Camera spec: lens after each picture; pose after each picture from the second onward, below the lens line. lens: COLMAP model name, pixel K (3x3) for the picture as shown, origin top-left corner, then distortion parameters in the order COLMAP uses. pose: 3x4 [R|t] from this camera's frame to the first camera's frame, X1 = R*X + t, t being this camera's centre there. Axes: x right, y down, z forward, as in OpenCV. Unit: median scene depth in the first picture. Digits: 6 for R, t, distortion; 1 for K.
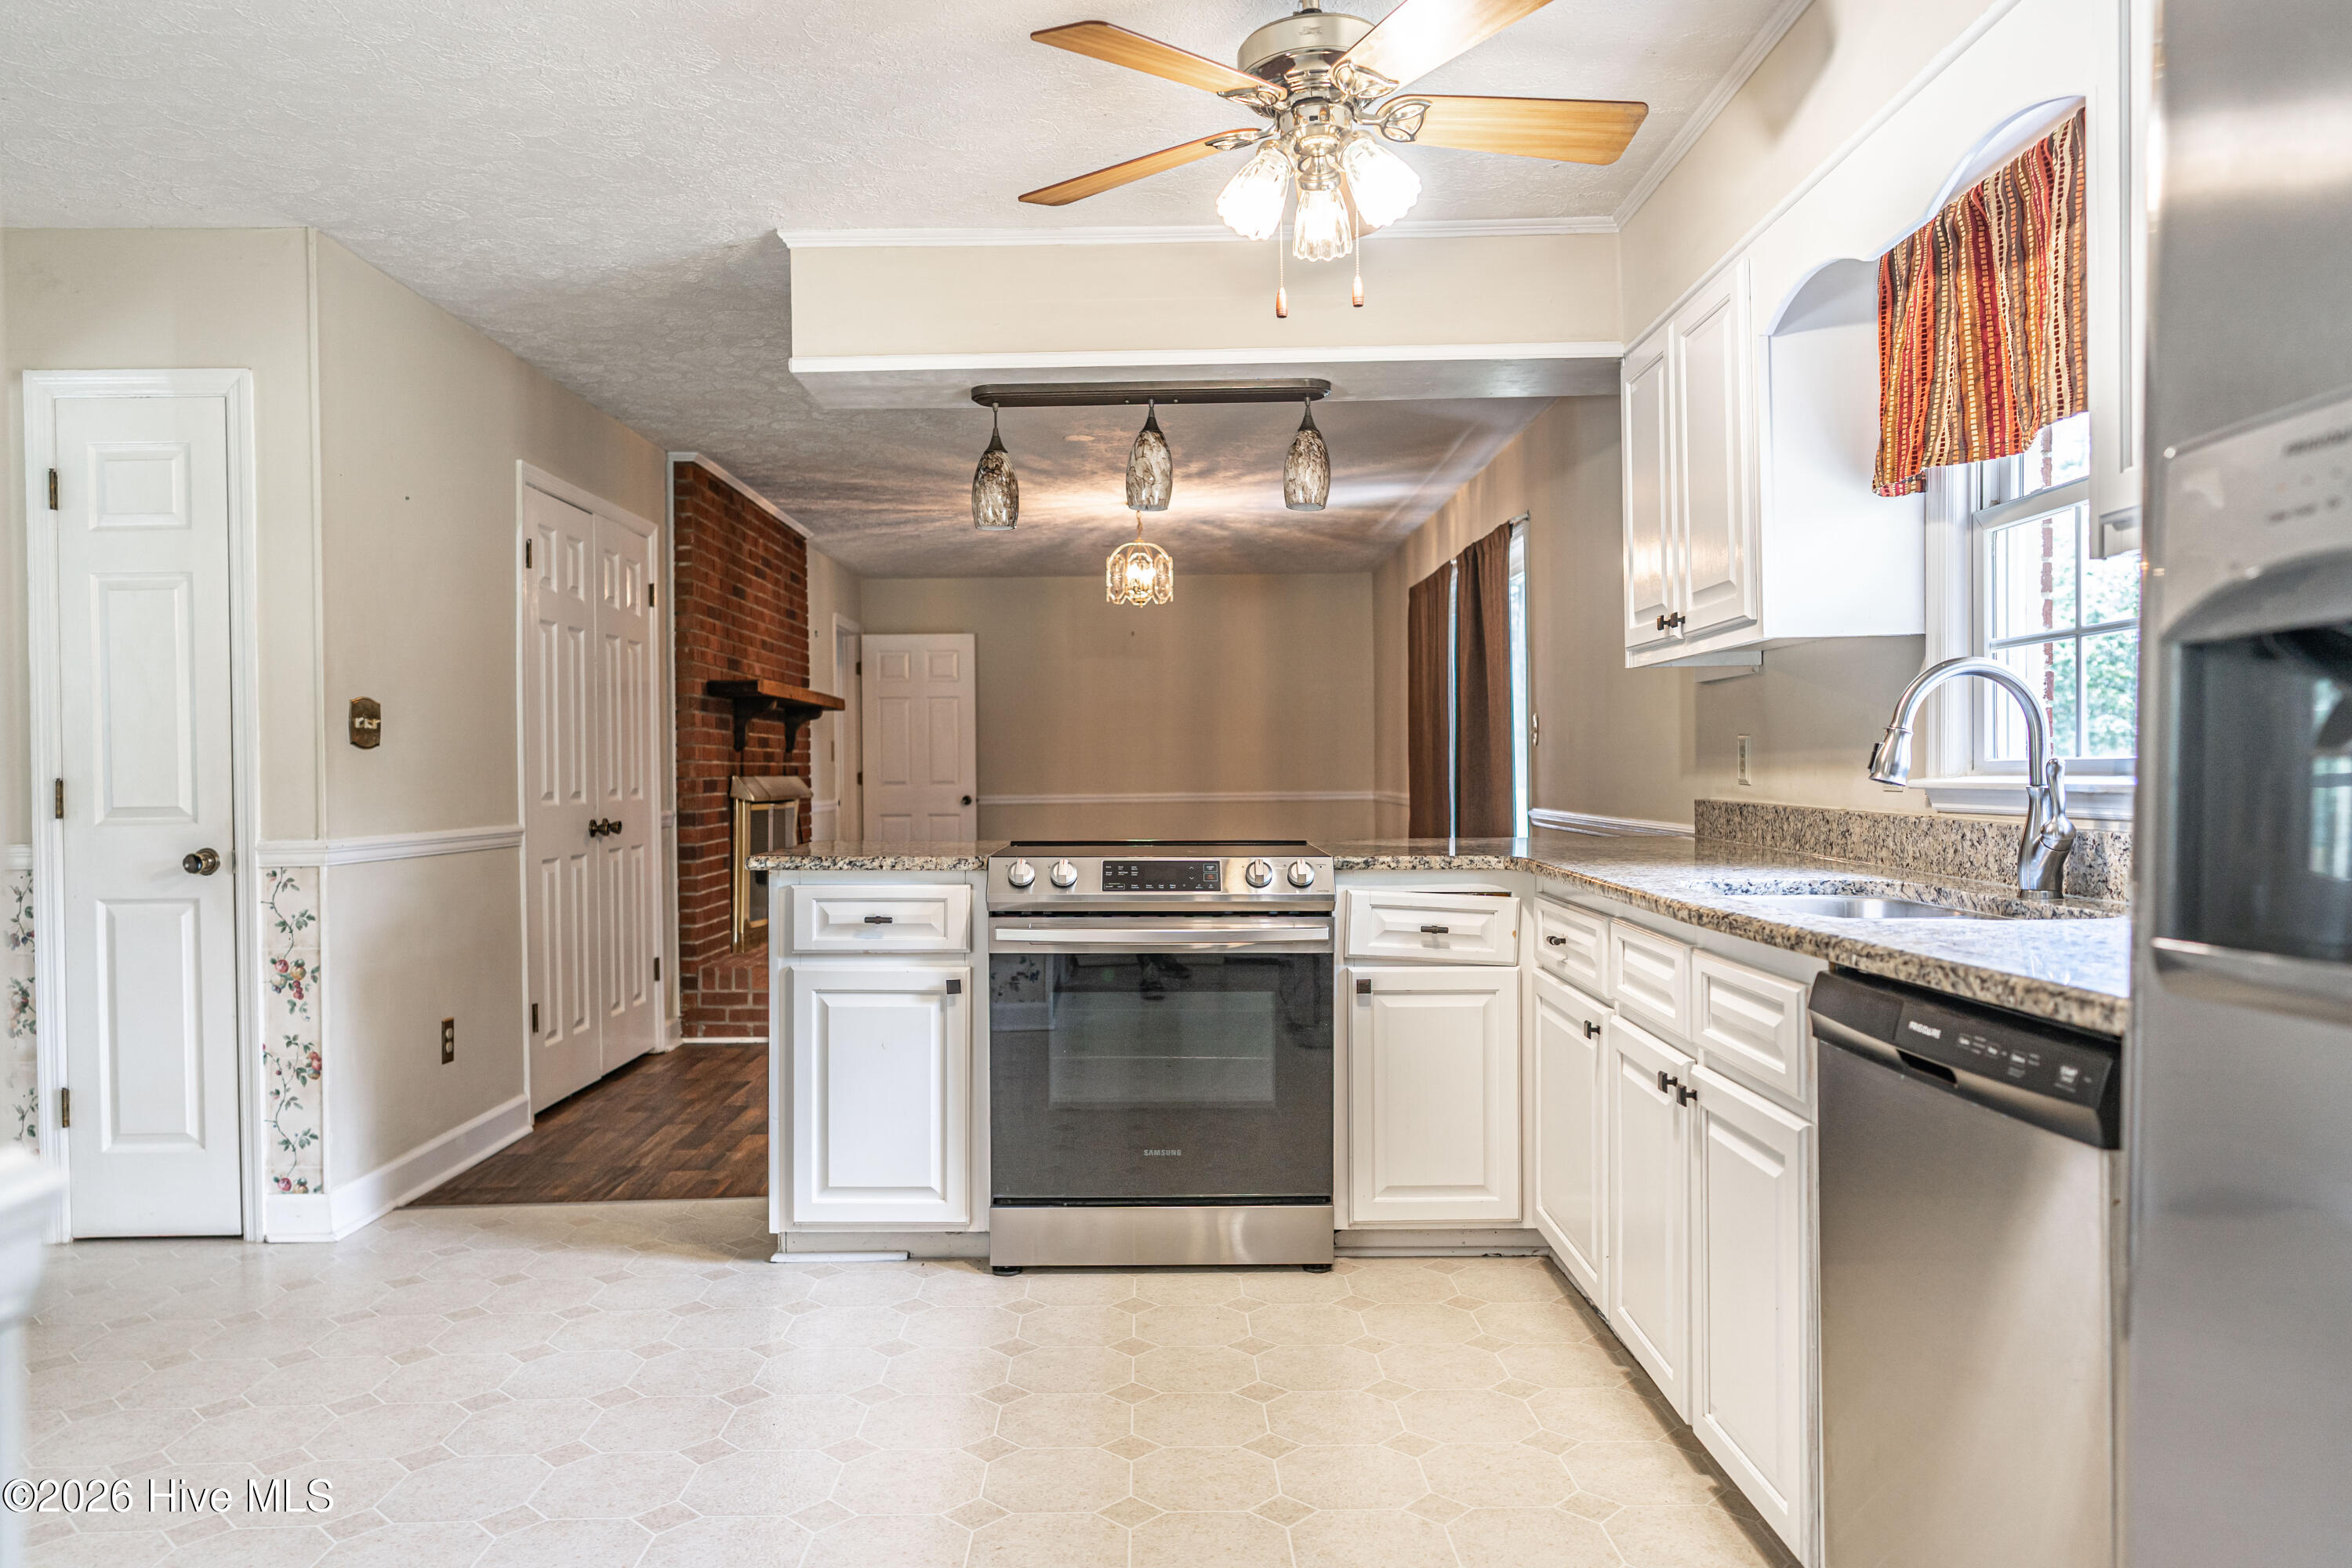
lens RADIAL K [[1569.3, 0, 1157.4], [0, 1569.3, 800.0], [0, 0, 1]] dist [-0.004565, 0.002072]
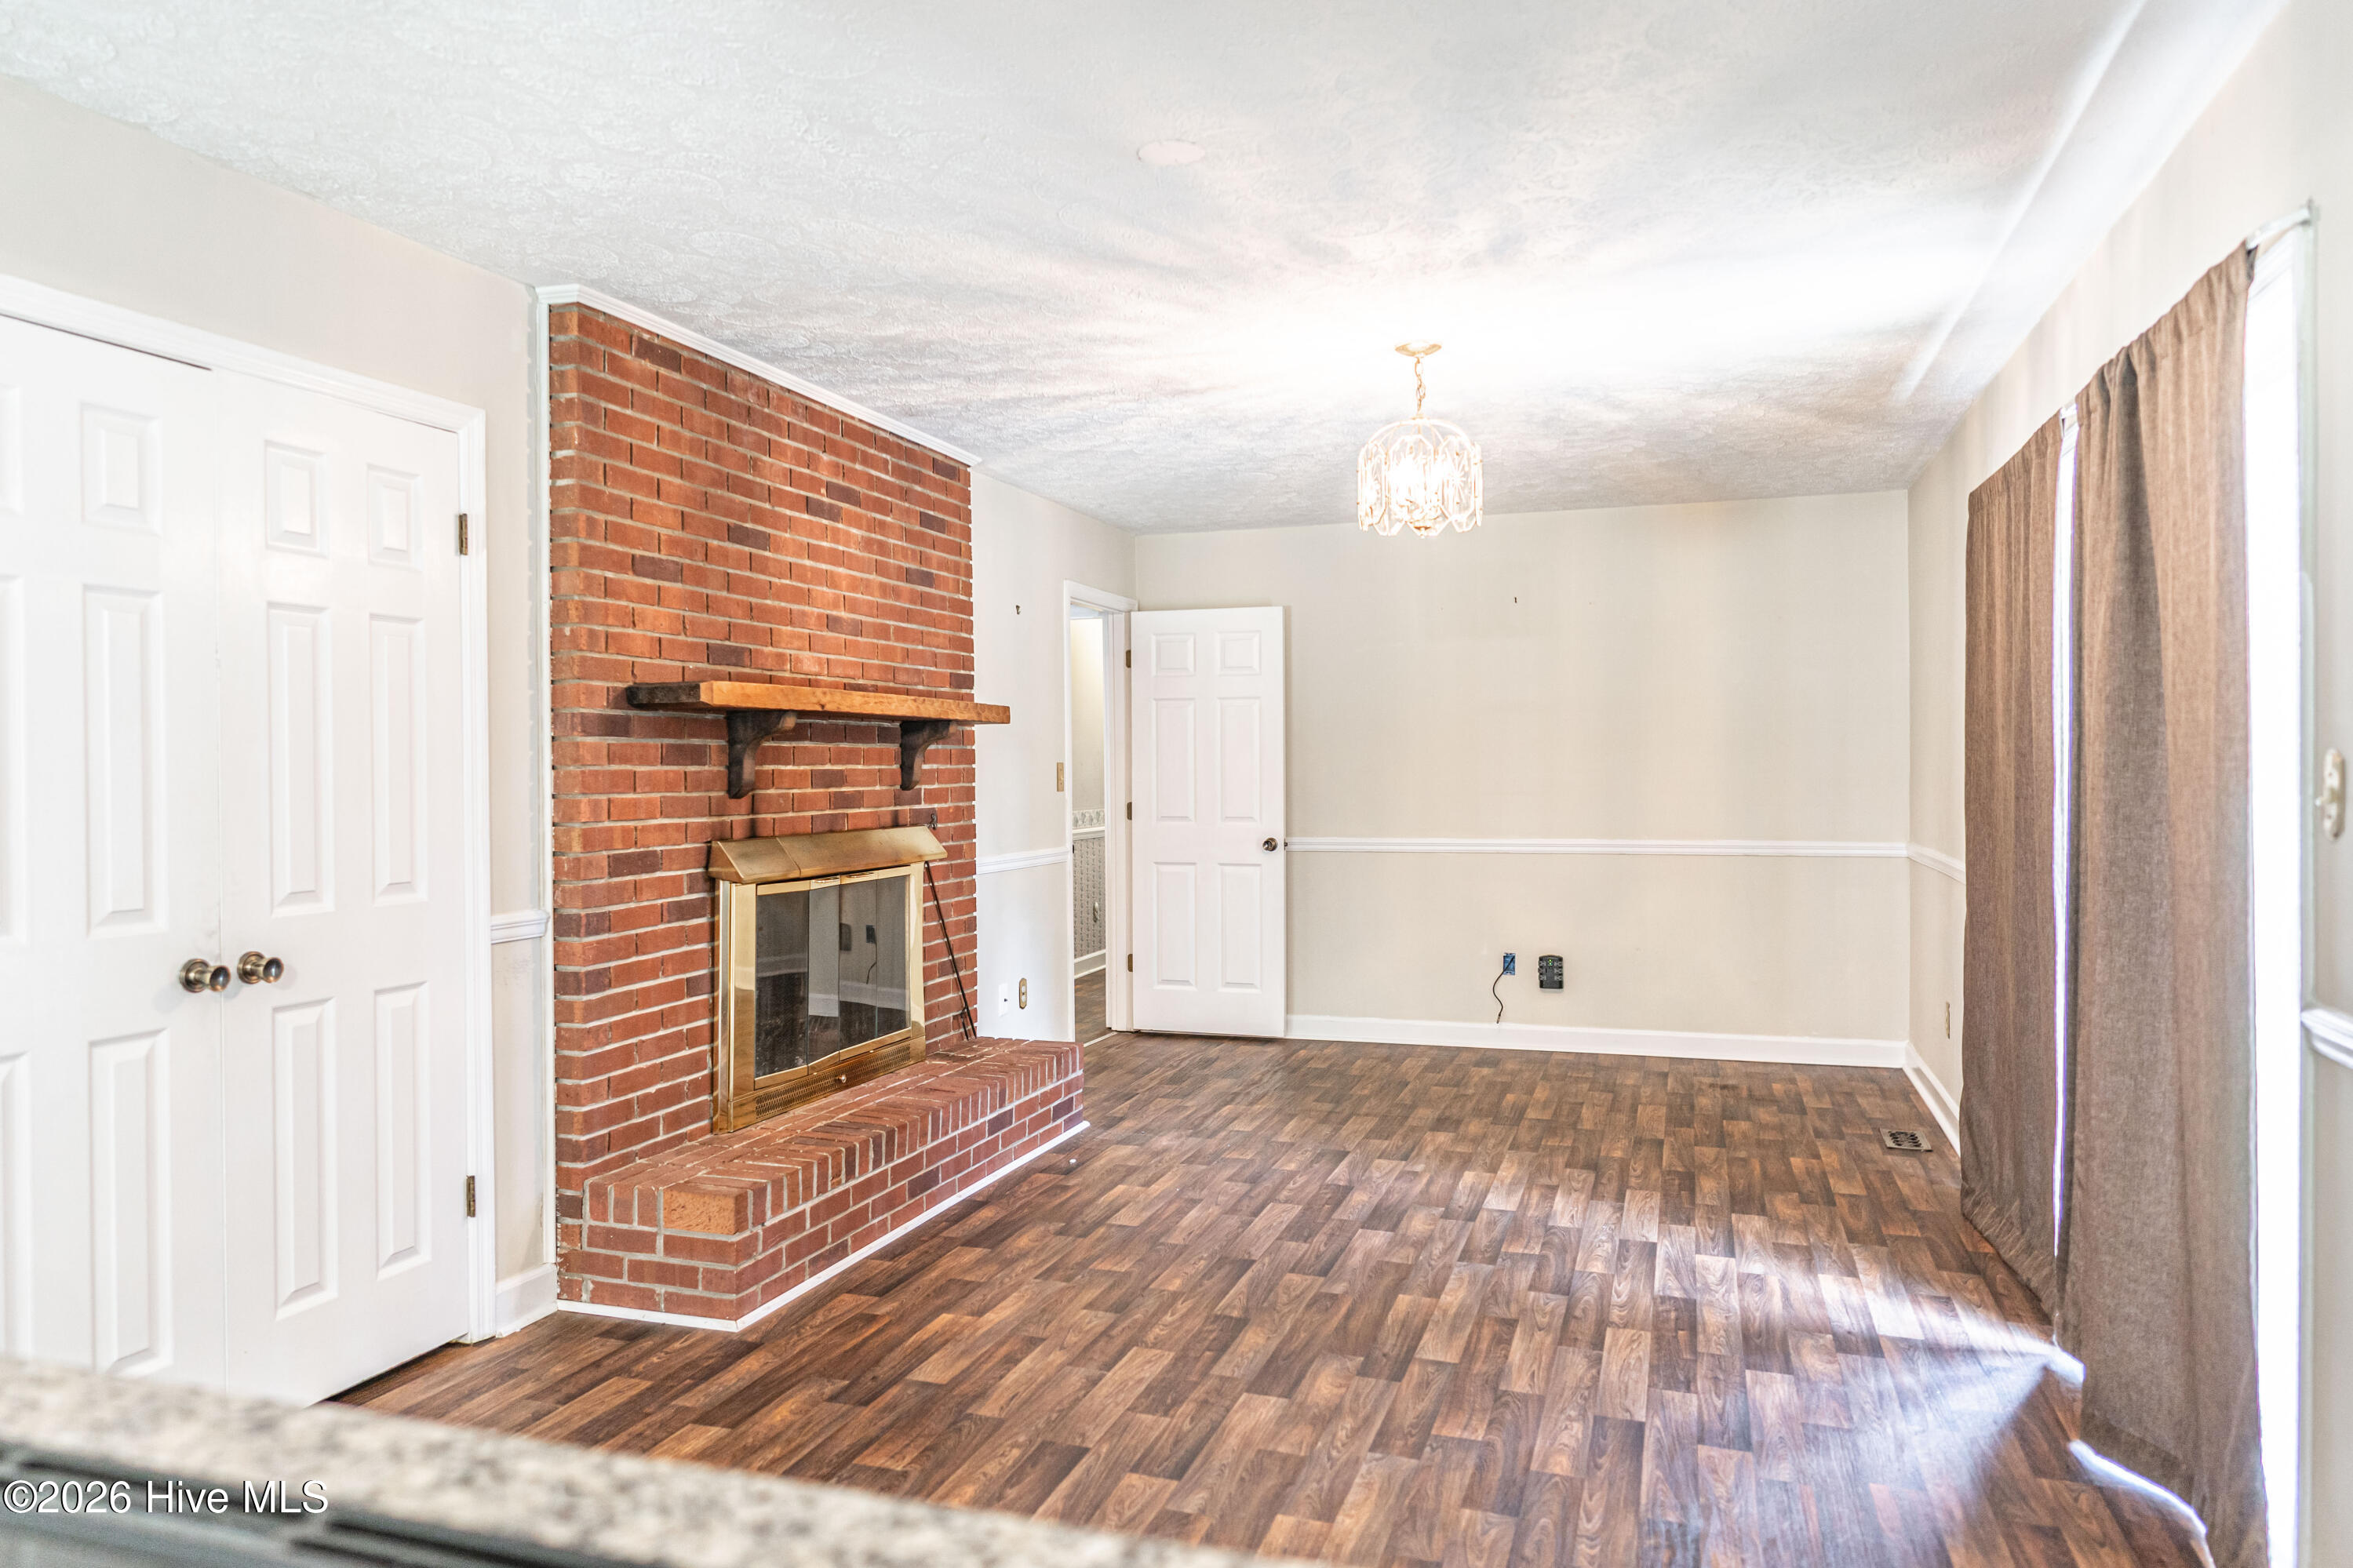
lens RADIAL K [[1566.3, 0, 1164.8], [0, 1566.3, 795.4], [0, 0, 1]] dist [-0.020511, 0.000669]
pose [[0.947736, 0.011913, -0.318832, 0.084272], [-0.011030, 0.999929, 0.004576, -0.037192], [0.318864, -0.000820, 0.947800, 0.485874]]
